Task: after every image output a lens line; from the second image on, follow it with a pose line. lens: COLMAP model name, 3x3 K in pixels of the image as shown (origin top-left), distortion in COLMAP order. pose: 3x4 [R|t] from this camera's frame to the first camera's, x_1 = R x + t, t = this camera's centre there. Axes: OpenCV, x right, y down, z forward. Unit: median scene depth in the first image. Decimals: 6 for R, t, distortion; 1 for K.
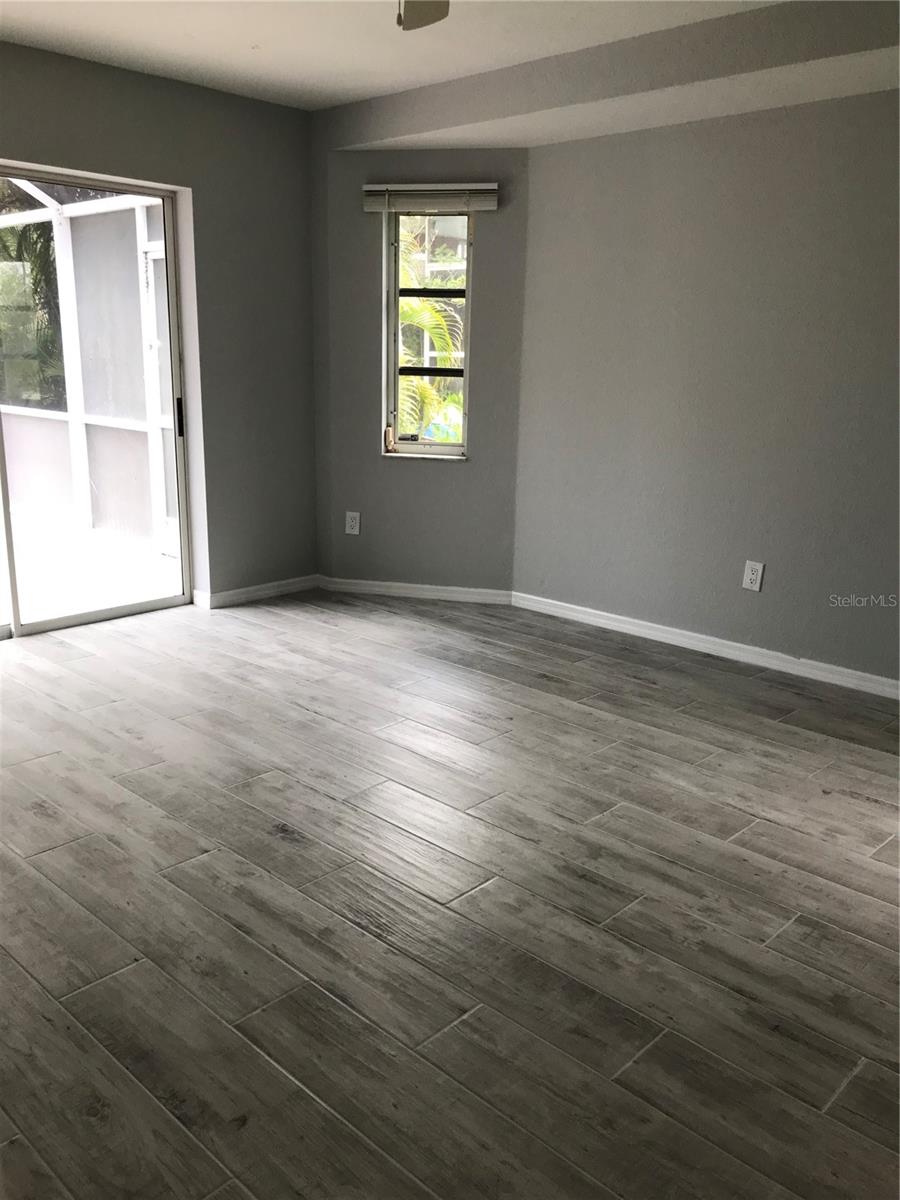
lens RADIAL K [[997.7, 0, 418.8], [0, 997.7, 620.0], [0, 0, 1]] dist [0.108479, -0.236528]
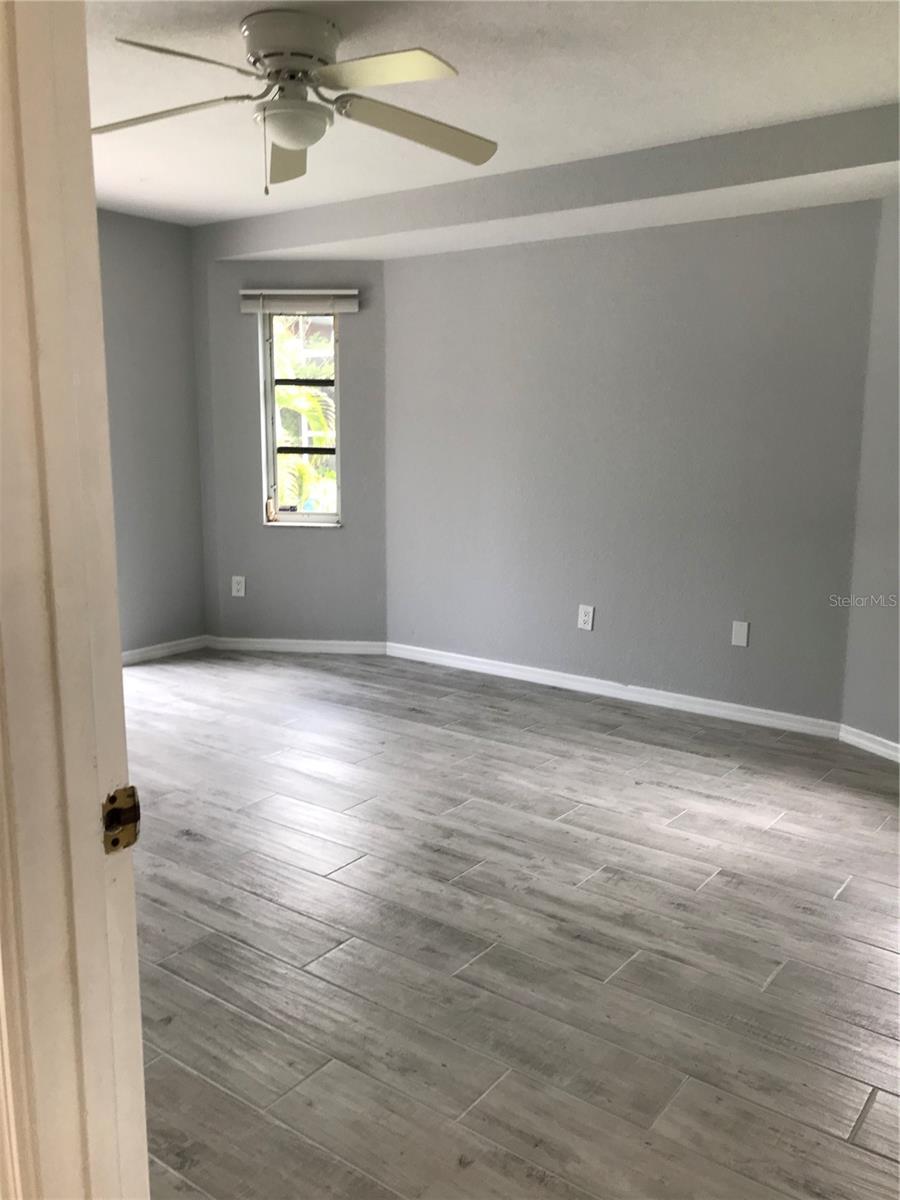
lens RADIAL K [[984.5, 0, 450.0], [0, 984.5, 600.0], [0, 0, 1]] dist [0.000928, -0.009578]
pose [[0.988642, -0.036267, 0.145846, 0.008722], [0.049229, 0.995055, -0.086272, 0.037192], [-0.141996, 0.092472, 0.985538, -0.159008]]
